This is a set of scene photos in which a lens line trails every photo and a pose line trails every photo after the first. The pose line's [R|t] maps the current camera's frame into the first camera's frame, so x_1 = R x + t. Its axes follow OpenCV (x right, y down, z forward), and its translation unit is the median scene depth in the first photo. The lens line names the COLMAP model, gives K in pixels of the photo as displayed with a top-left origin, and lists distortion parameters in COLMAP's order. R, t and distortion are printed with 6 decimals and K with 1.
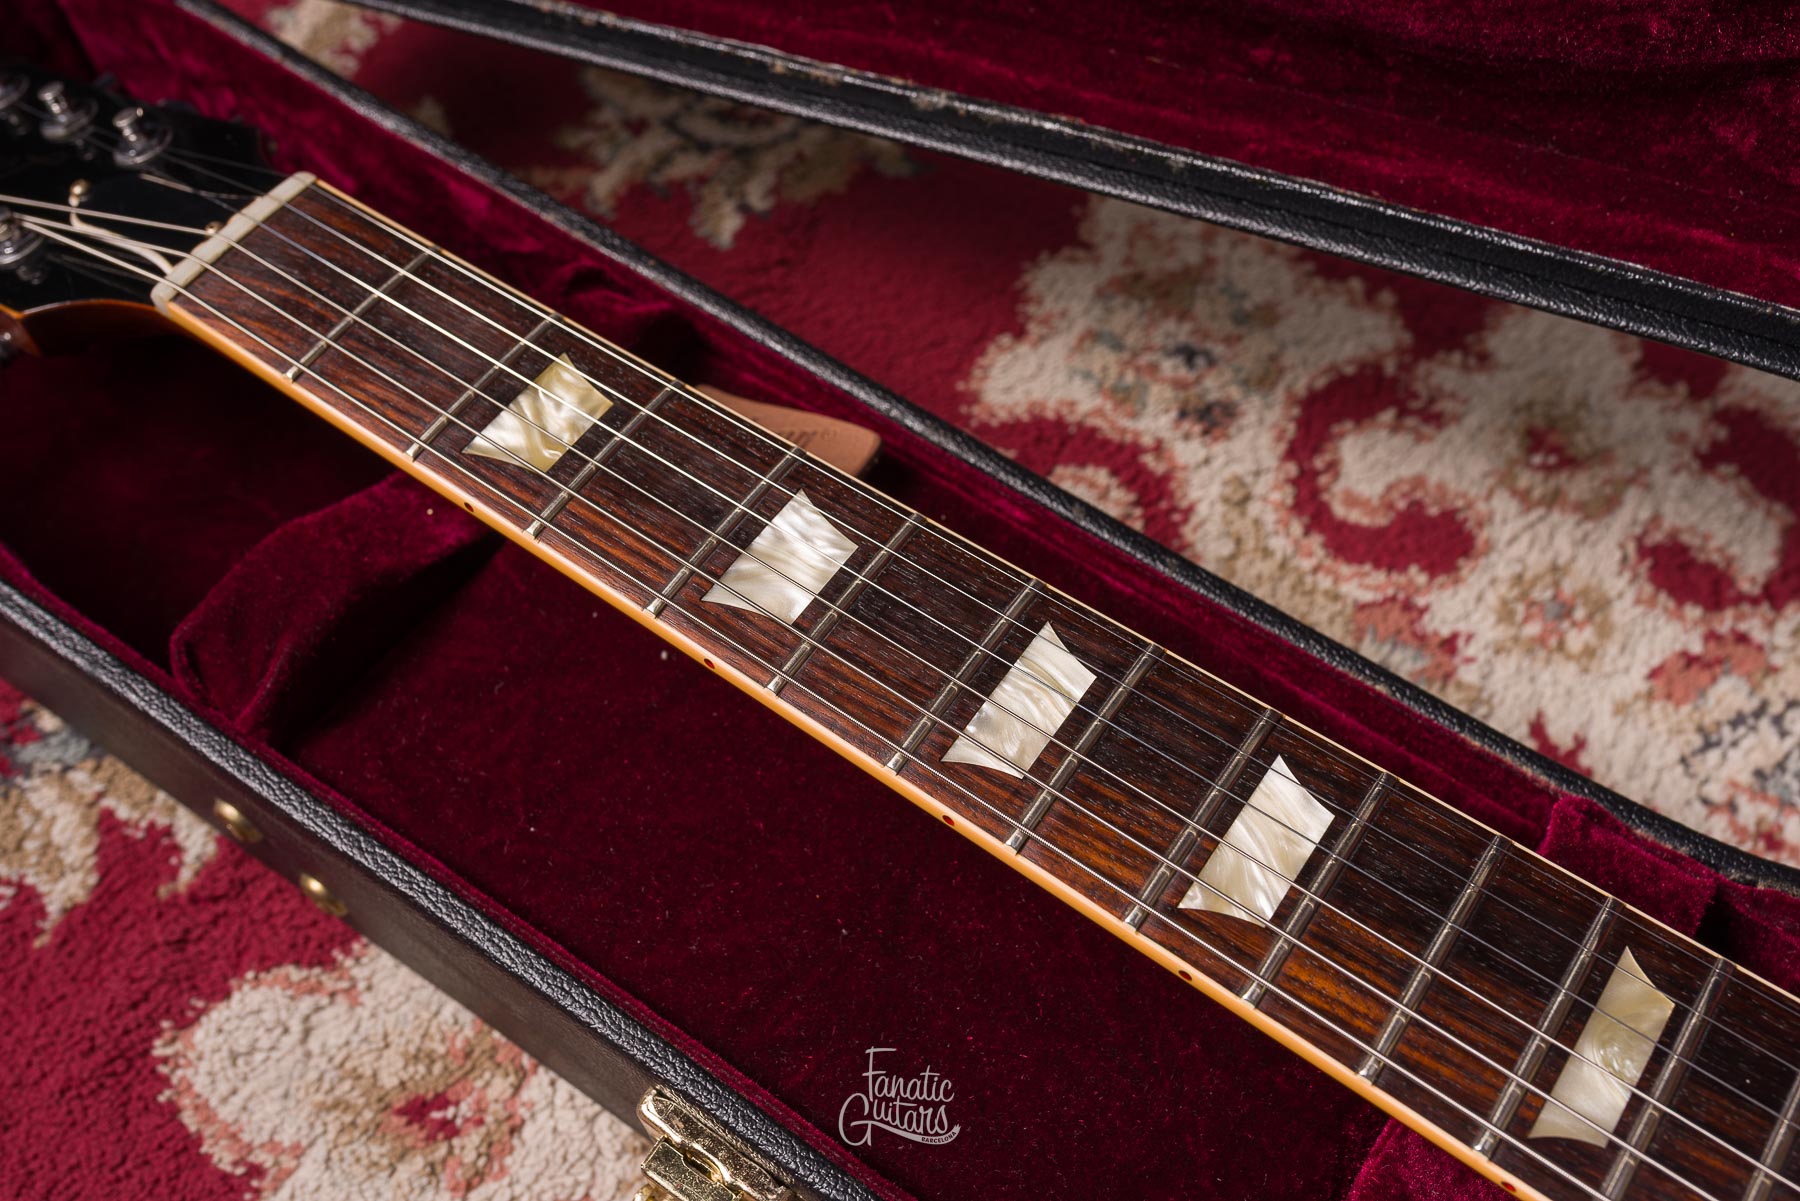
lens RADIAL K [[1806.2, 0, 902.5], [0, 1806.2, 602.8], [0, 0, 1]] dist [0.002110, -0.007125]
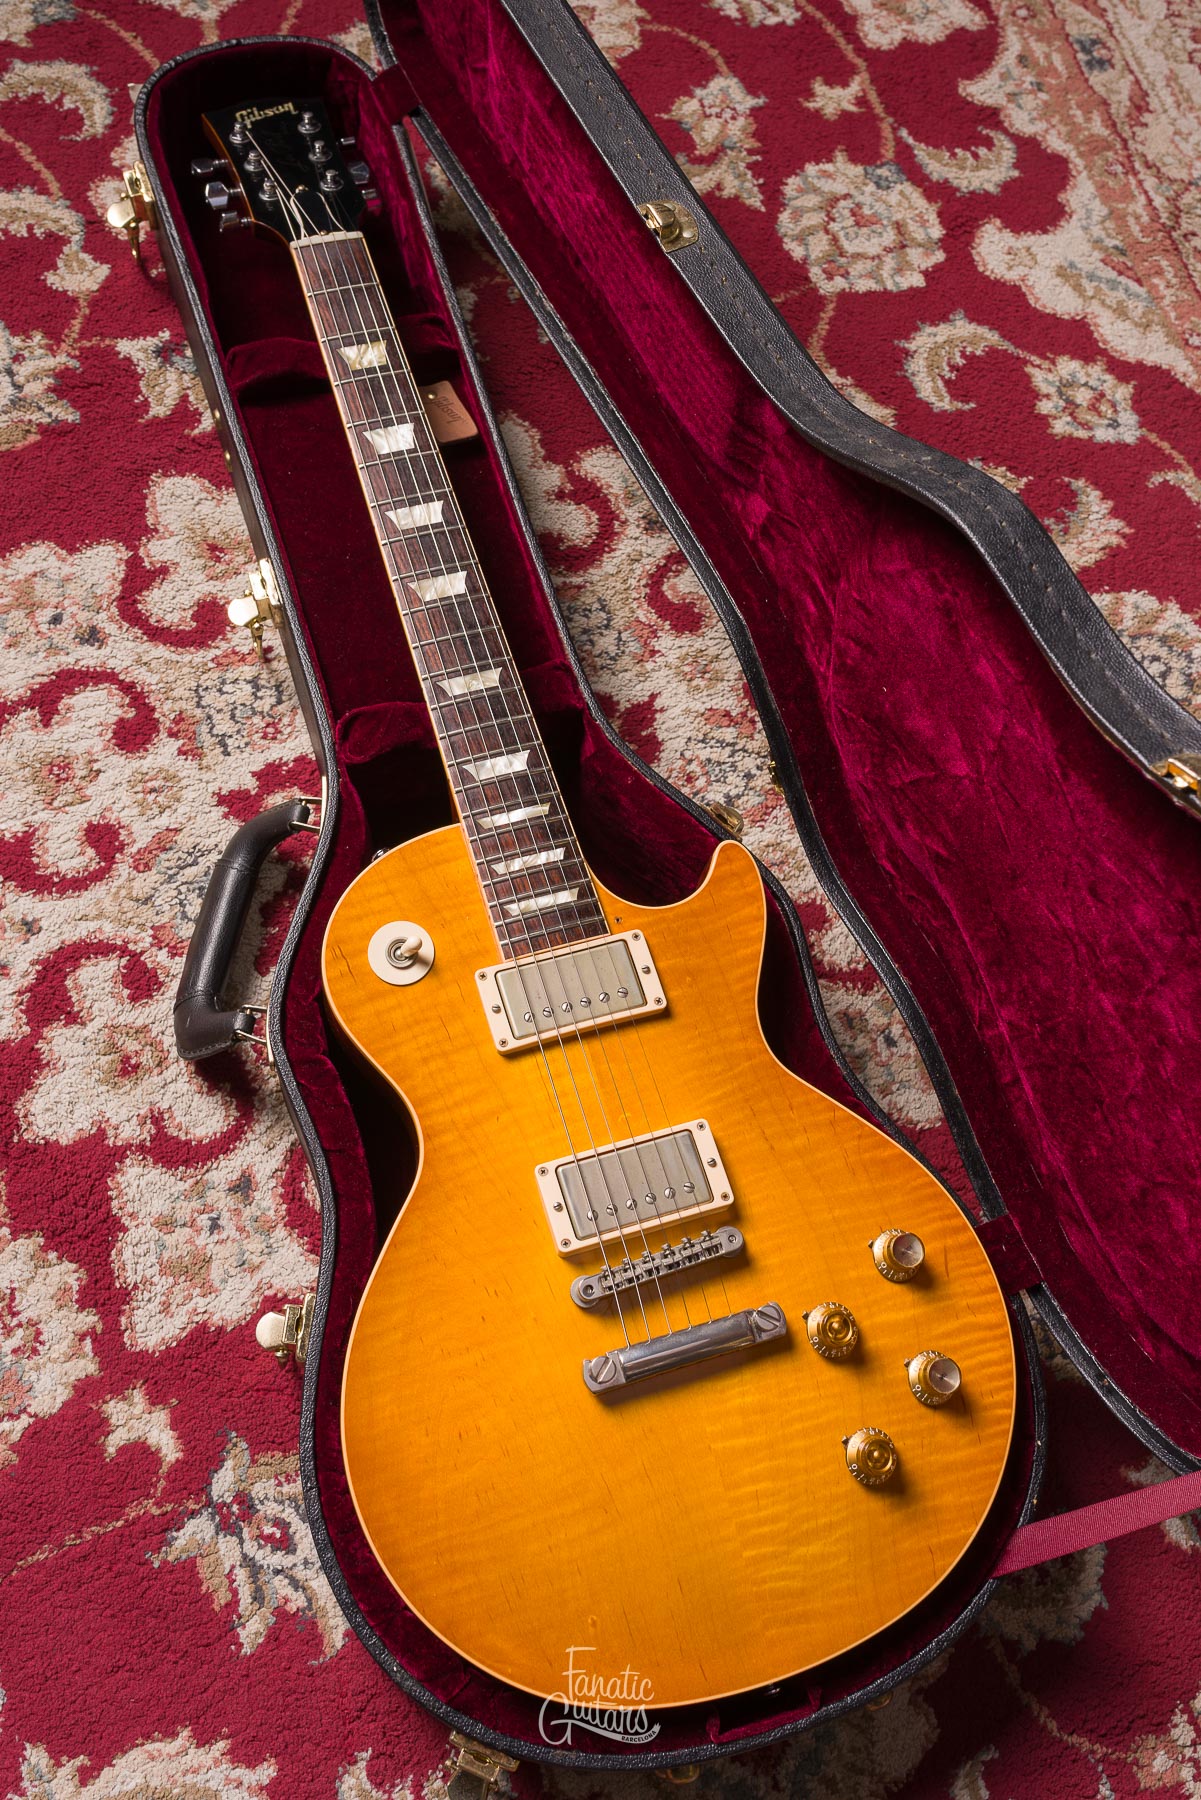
lens RADIAL K [[1806.2, 0, 600.5], [0, 1806.2, 900.0], [0, 0, 1]] dist [0.002110, -0.007125]
pose [[0.791656, 0.597465, -0.127732, 0.768837], [-0.574017, 0.798945, 0.179418, -0.106893], [0.209247, -0.068718, 0.975445, -1.407903]]
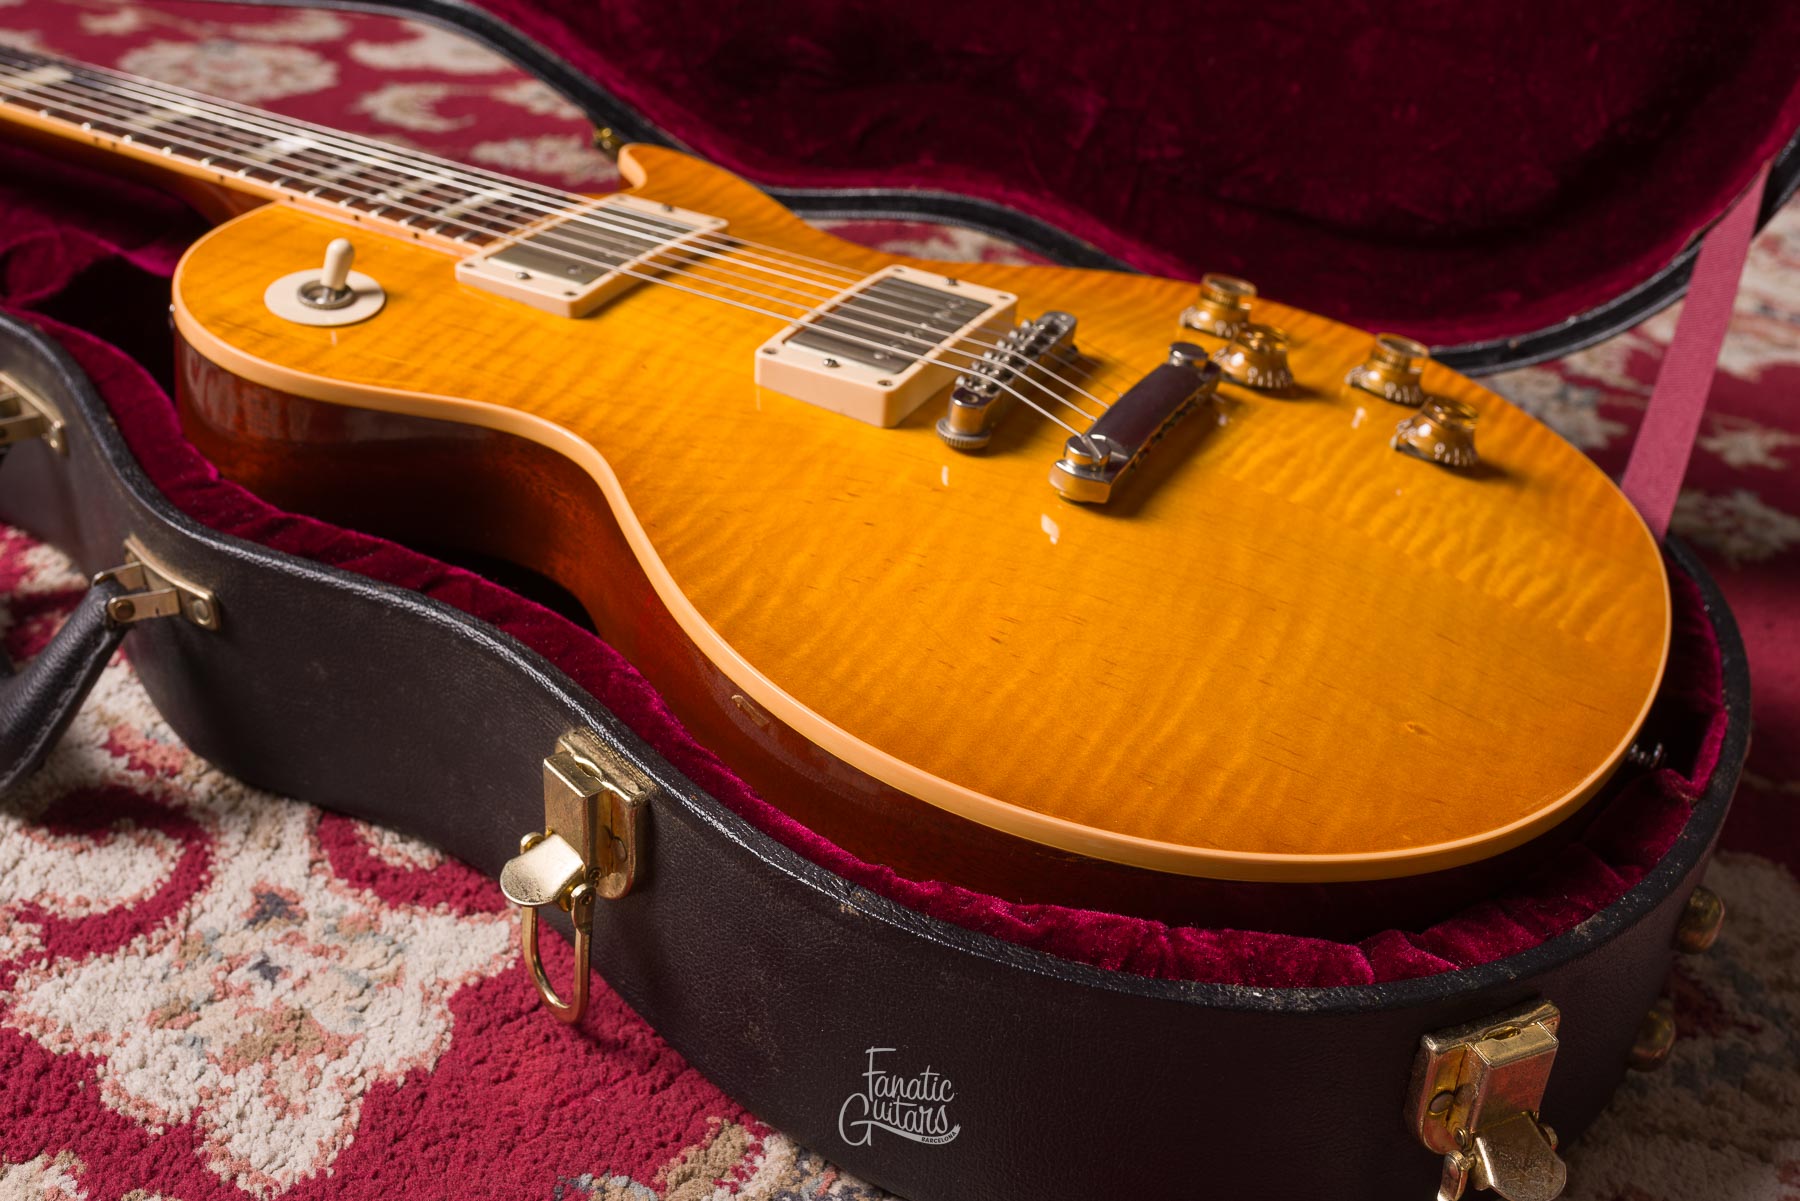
lens RADIAL K [[1897.1, 0, 901.4], [0, 1897.1, 603.3], [0, 0, 1]] dist [0.004220, -0.008899]
pose [[0.981082, 0.019987, 0.192559, 0.510123], [0.069252, 0.892604, -0.445490, 1.141051], [-0.180783, 0.450398, 0.874334, -0.563837]]
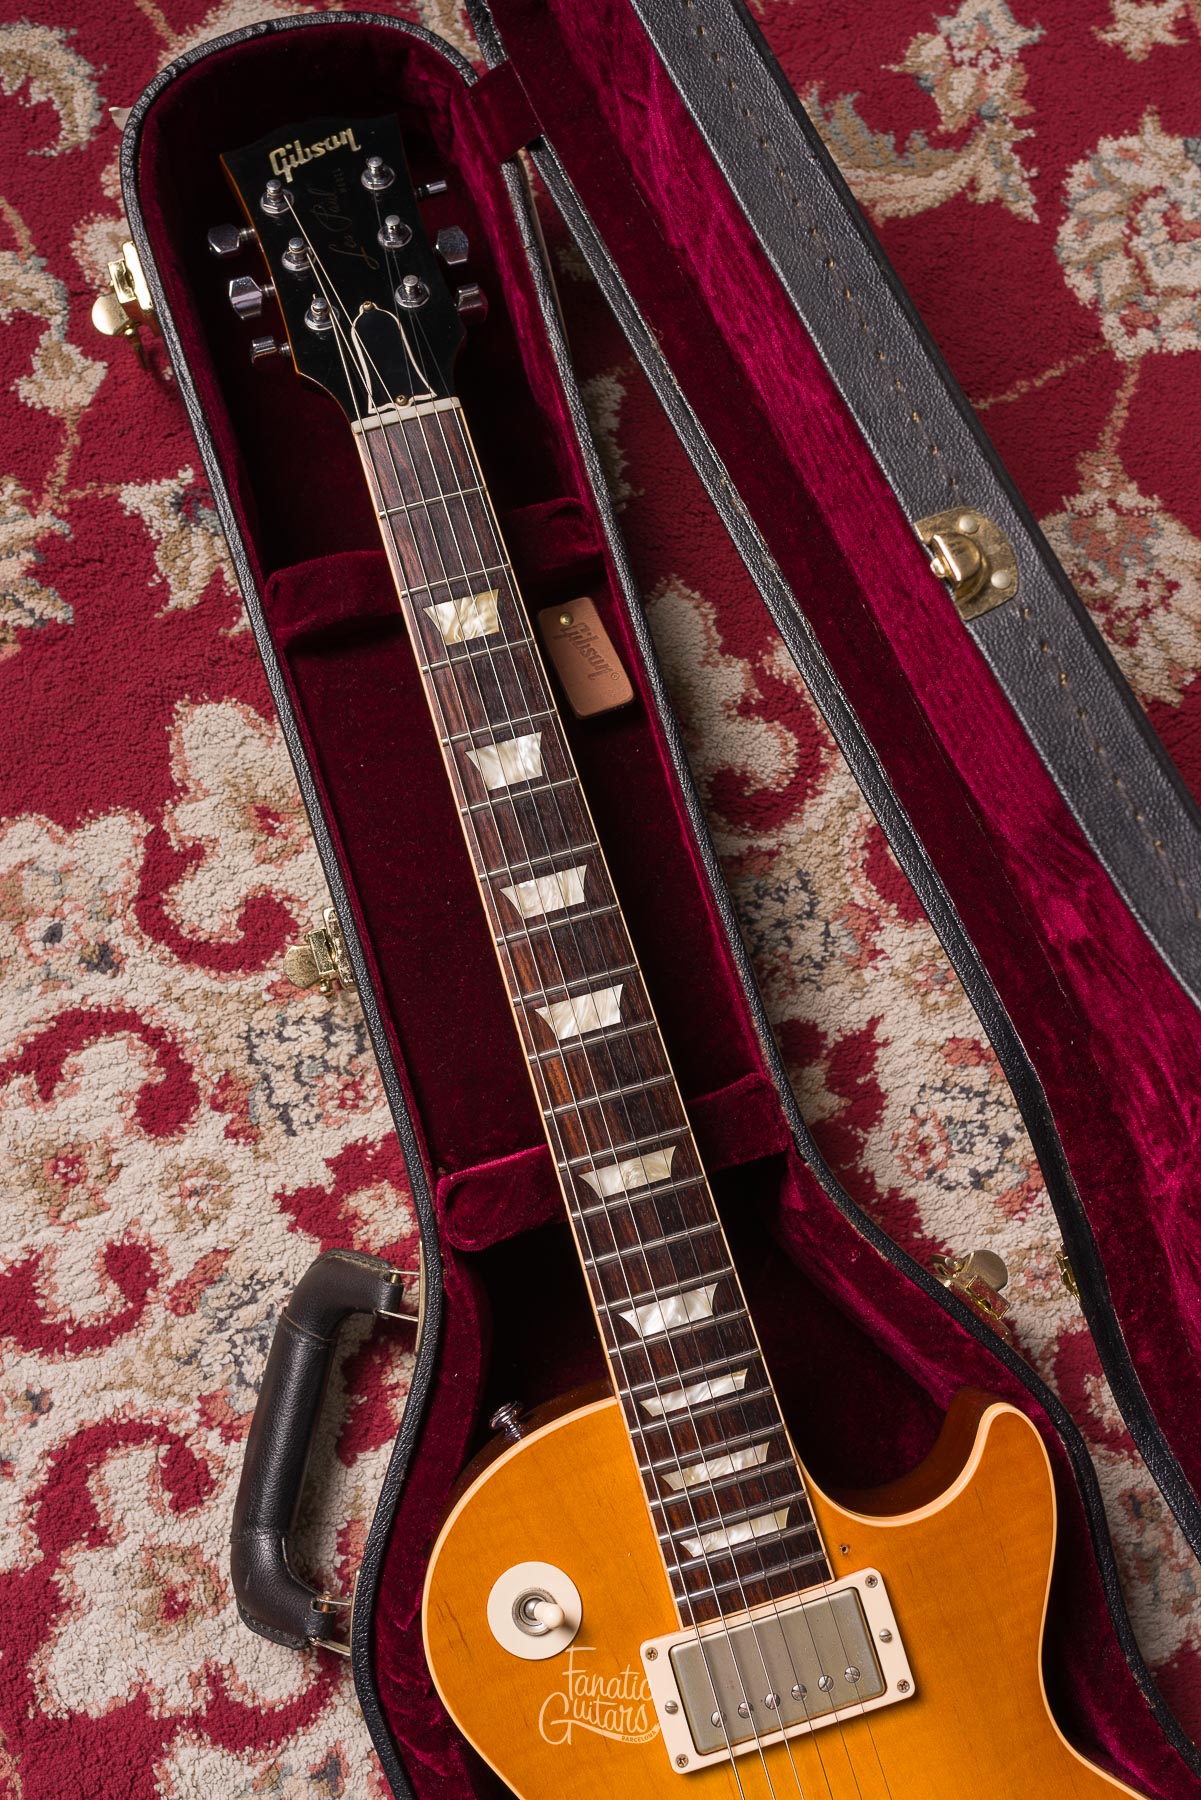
lens RADIAL K [[1751.3, 0, 599.8], [0, 1751.3, 908.5], [0, 0, 1]] dist [0.000533, -0.003209]
pose [[0.784167, 0.618828, -0.046198, 0.152160], [-0.558541, 0.736290, 0.381981, -0.513887], [0.270396, -0.273733, 0.923015, -0.616502]]
